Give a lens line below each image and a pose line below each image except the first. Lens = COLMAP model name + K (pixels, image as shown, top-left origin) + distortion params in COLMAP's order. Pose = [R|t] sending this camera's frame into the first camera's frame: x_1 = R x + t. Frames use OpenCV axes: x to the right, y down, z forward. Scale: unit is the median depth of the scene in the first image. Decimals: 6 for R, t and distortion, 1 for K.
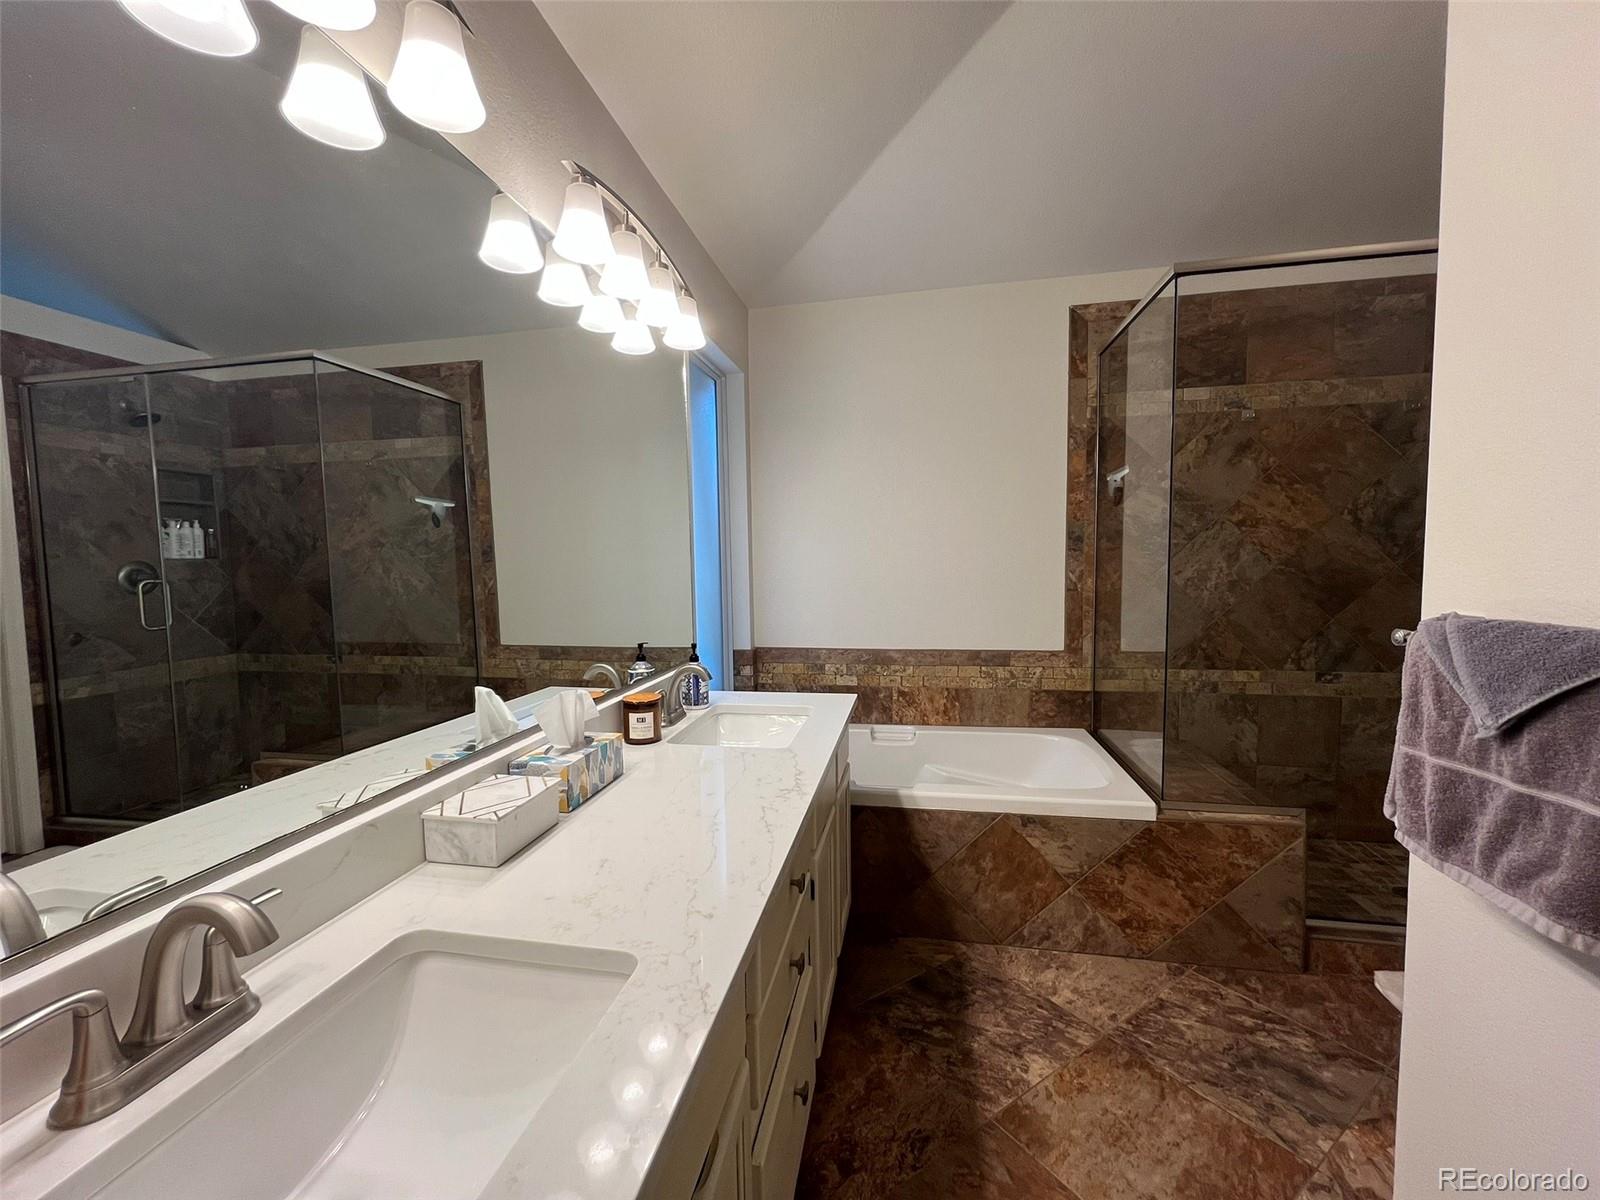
lens RADIAL K [[651.1, 0, 784.3], [0, 651.1, 603.0], [0, 0, 1]] dist [-0.003055, -0.000227]
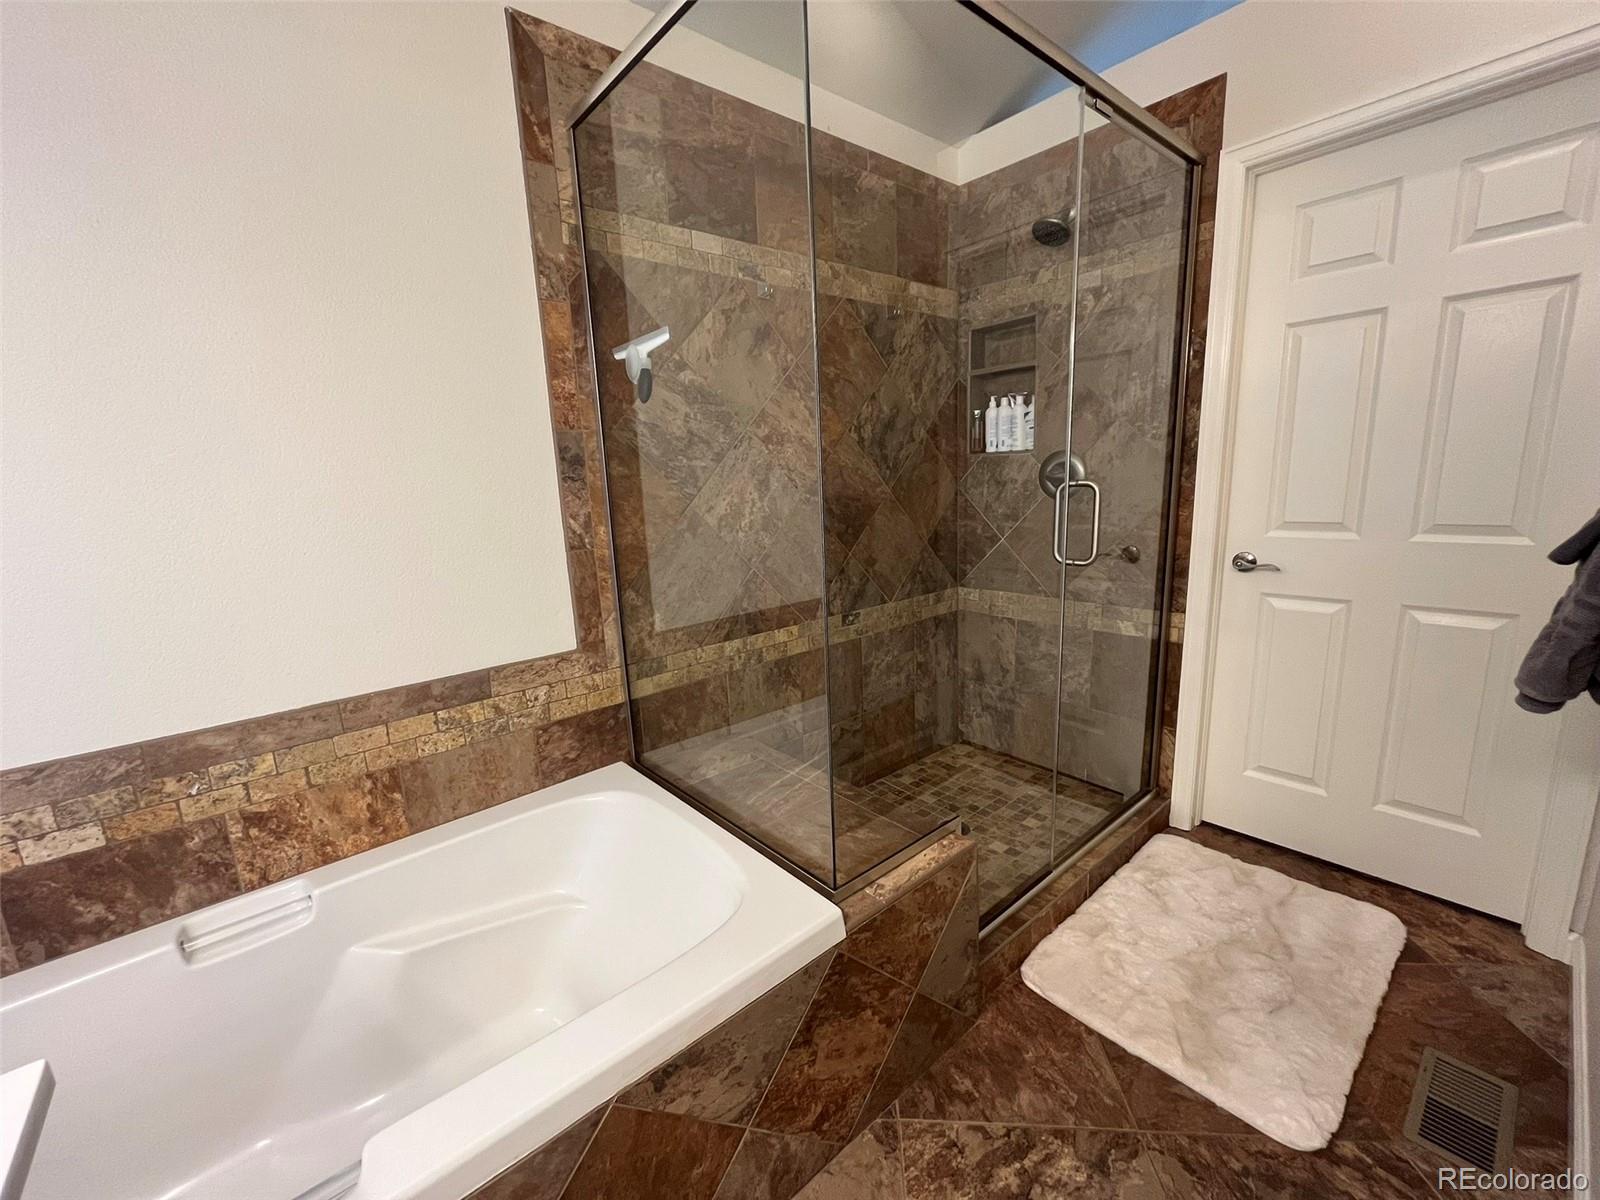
lens RADIAL K [[651.1, 0, 796.2], [0, 651.1, 606.4], [0, 0, 1]] dist [-0.003055, -0.000227]
pose [[0.615284, -0.167008, 0.770411, 0.100658], [0.089625, 0.985784, 0.142117, -0.034742], [-0.783194, -0.018395, 0.621505, 0.486250]]
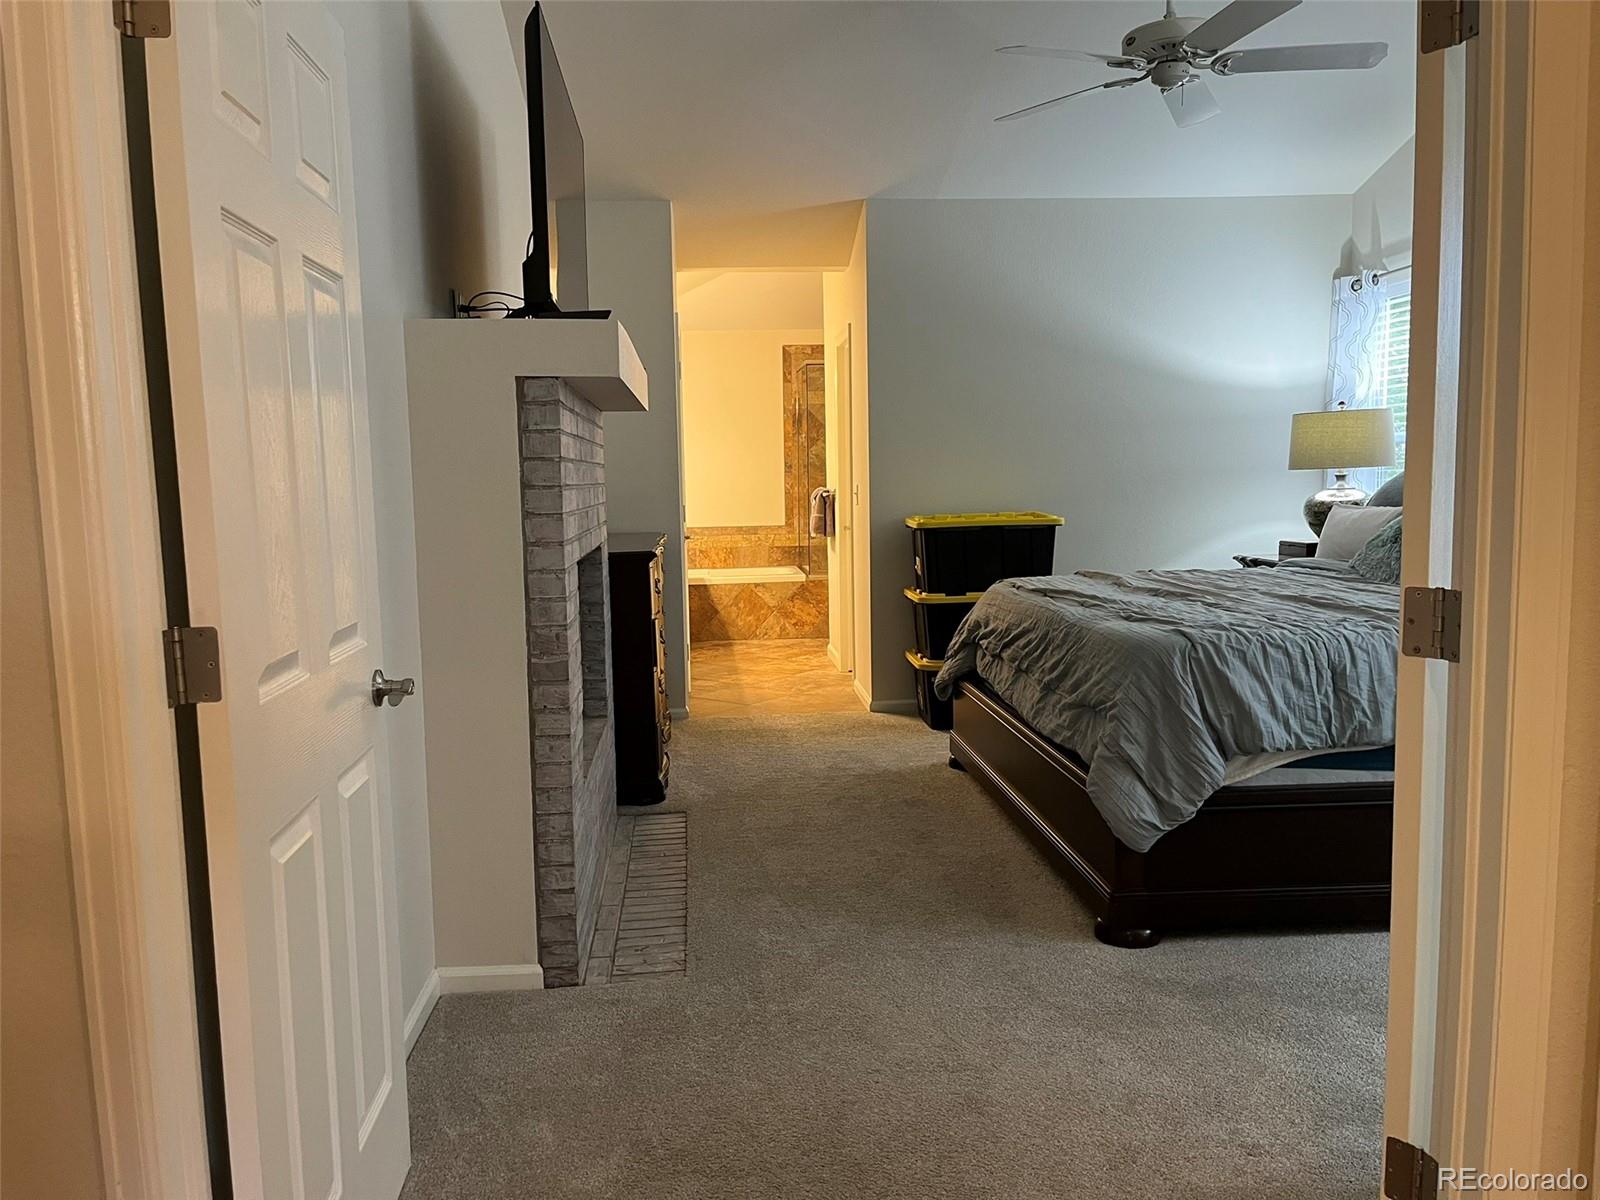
lens RADIAL K [[1238.4, 0, 802.2], [0, 1238.4, 607.1], [0, 0, 1]] dist [0.001866, -0.000192]
pose [[0.958298, -0.030627, 0.284124, -0.578957], [0.020306, 0.999025, 0.039204, 0.178637], [-0.285048, -0.031800, 0.957986, -2.585310]]
